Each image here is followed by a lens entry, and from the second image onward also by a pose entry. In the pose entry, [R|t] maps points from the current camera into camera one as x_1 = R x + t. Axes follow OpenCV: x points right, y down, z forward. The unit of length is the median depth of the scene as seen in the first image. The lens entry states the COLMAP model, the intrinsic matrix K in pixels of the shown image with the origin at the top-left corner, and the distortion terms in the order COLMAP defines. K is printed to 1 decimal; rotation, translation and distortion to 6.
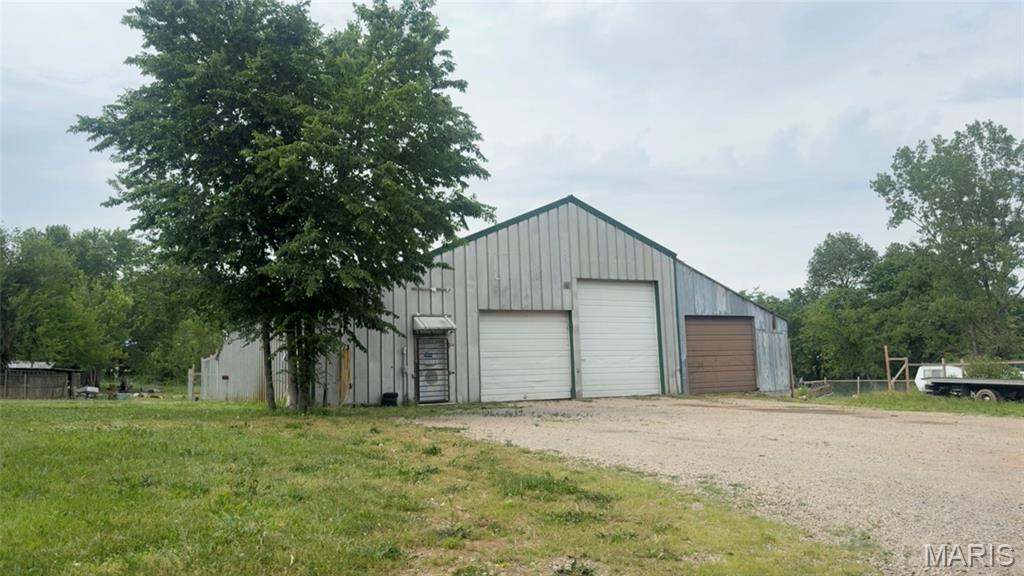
lens RADIAL K [[748.7, 0, 509.8], [0, 748.7, 289.4], [0, 0, 1]] dist [0.009942, -0.009986]
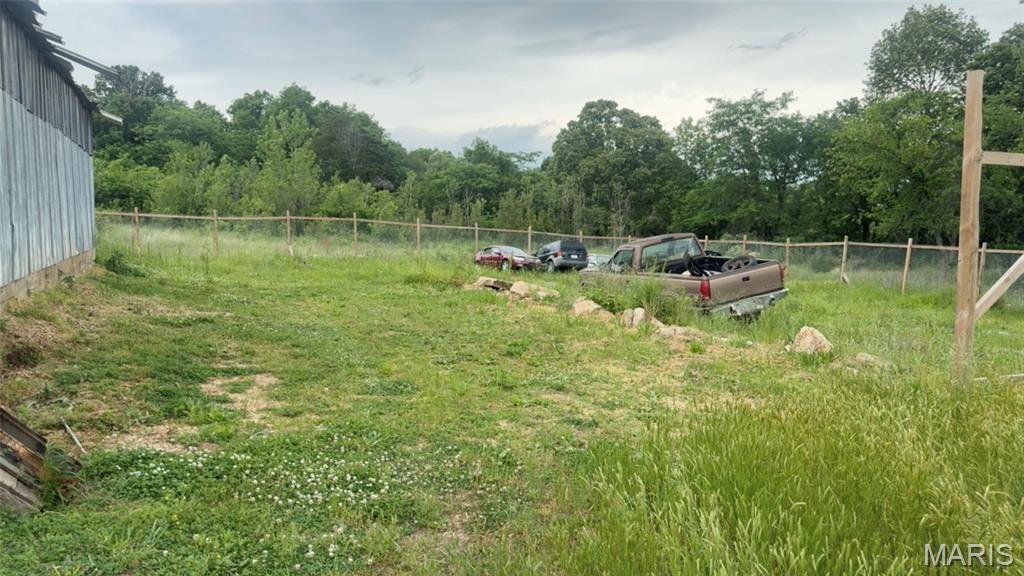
lens RADIAL K [[748.7, 0, 514.3], [0, 748.7, 288.4], [0, 0, 1]] dist [0.009942, -0.009986]
pose [[0.995612, 0.043672, -0.082758, 0.064922], [-0.025379, 0.977287, 0.210395, 0.013486], [0.090066, -0.207372, 0.974107, 0.128191]]
